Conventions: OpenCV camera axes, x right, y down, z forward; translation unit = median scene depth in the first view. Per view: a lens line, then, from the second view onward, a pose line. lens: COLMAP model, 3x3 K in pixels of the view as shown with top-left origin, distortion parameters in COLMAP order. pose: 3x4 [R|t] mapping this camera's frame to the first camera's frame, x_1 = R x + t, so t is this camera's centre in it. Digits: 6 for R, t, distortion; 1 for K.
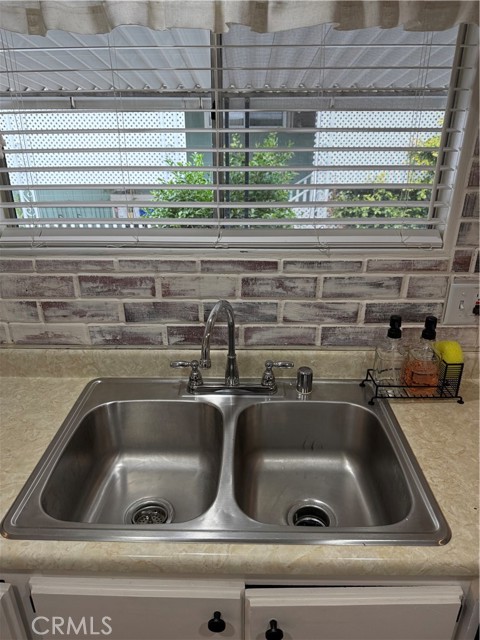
lens RADIAL K [[446.2, 0, 239.0], [0, 446.2, 321.3], [0, 0, 1]] dist [0.099323, -0.111485]
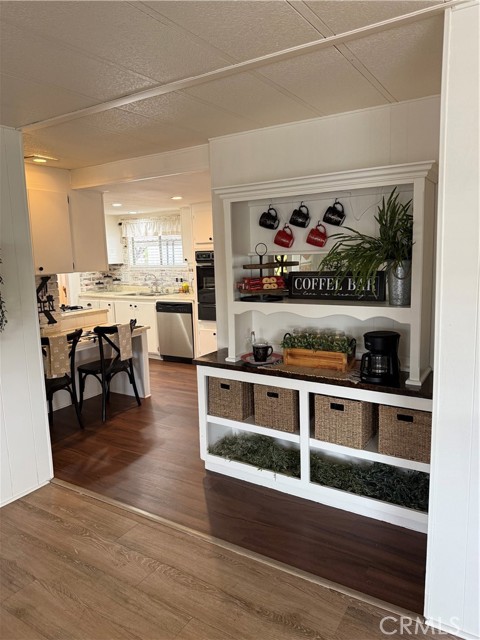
lens RADIAL K [[446.2, 0, 239.0], [0, 446.2, 321.3], [0, 0, 1]] dist [0.099323, -0.111485]
pose [[0.858159, 0.064890, -0.509267, 3.741286], [-0.188261, 0.962651, -0.194577, 1.394378], [0.477620, 0.262853, 0.838324, -3.078639]]
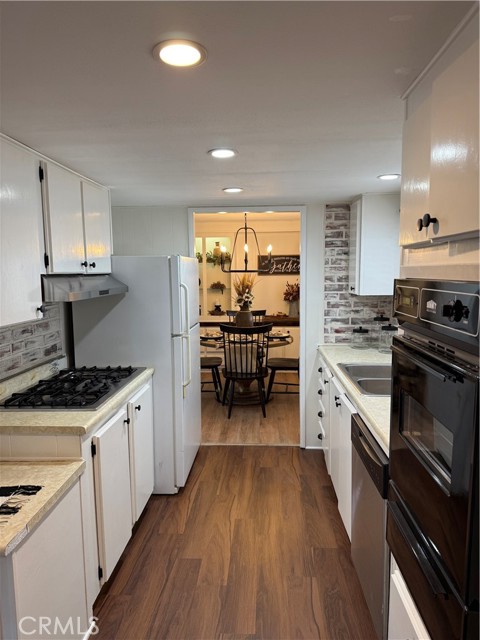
lens RADIAL K [[444.6, 0, 240.0], [0, 444.6, 320.0], [0, 0, 1]] dist [0.079181, -0.123107]
pose [[-0.033272, 0.116083, -0.992682, 2.142078], [-0.392586, 0.911880, 0.119793, 0.001494], [0.919113, 0.393699, 0.015232, 0.045950]]
